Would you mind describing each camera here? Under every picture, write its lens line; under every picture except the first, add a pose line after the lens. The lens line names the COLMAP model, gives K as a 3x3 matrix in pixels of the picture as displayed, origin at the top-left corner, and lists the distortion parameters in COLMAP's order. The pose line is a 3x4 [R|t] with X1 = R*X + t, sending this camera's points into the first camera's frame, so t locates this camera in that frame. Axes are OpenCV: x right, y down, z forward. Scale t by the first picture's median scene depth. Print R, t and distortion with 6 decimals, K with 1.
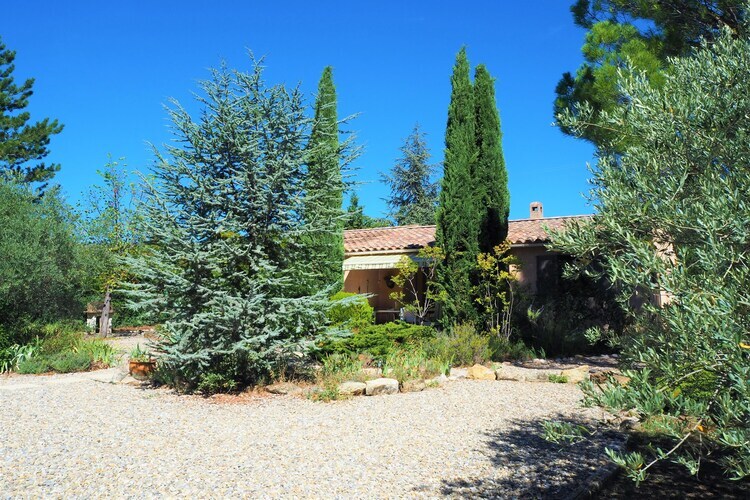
lens RADIAL K [[619.1, 0, 375.0], [0, 619.1, 250.0], [0, 0, 1]] dist [-0.054374, 0.002134]
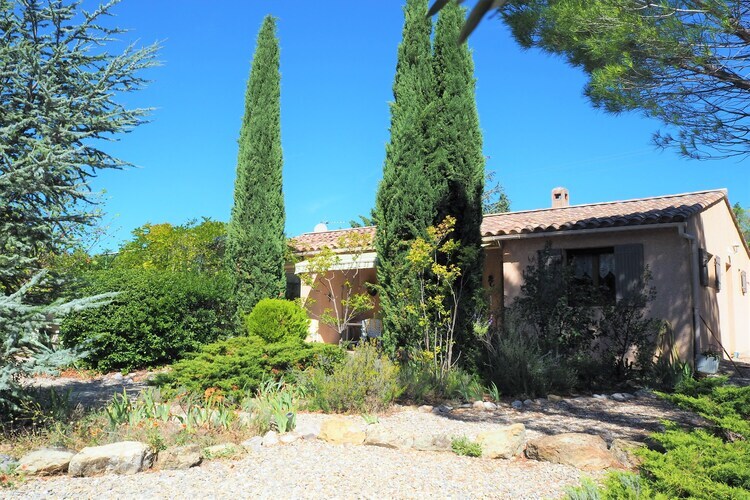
lens RADIAL K [[619.1, 0, 375.0], [0, 619.1, 250.0], [0, 0, 1]] dist [-0.054374, 0.002134]
pose [[0.992831, -0.008597, -0.119221, 0.187243], [0.006183, 0.999769, -0.020595, 0.027833], [0.119370, 0.019711, 0.992654, 0.288339]]
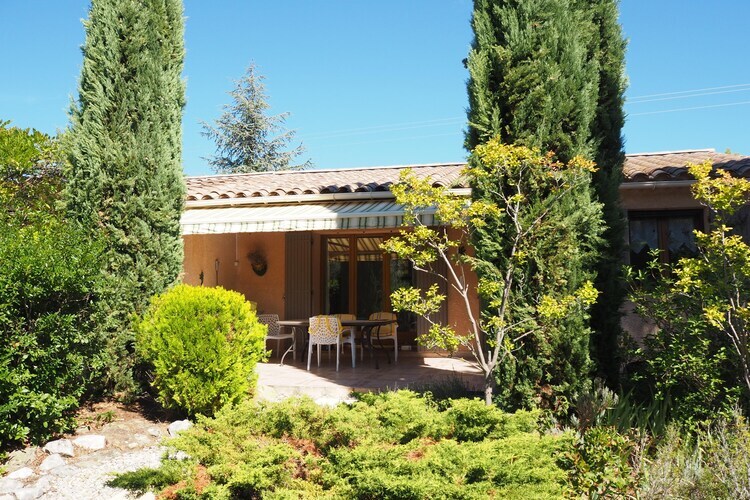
lens RADIAL K [[619.1, 0, 375.0], [0, 619.1, 250.0], [0, 0, 1]] dist [-0.054374, 0.002134]
pose [[0.951465, 0.012716, 0.307494, -0.065888], [-0.019487, 0.999630, 0.018959, 0.042612], [-0.307139, -0.024031, 0.951361, 0.691493]]
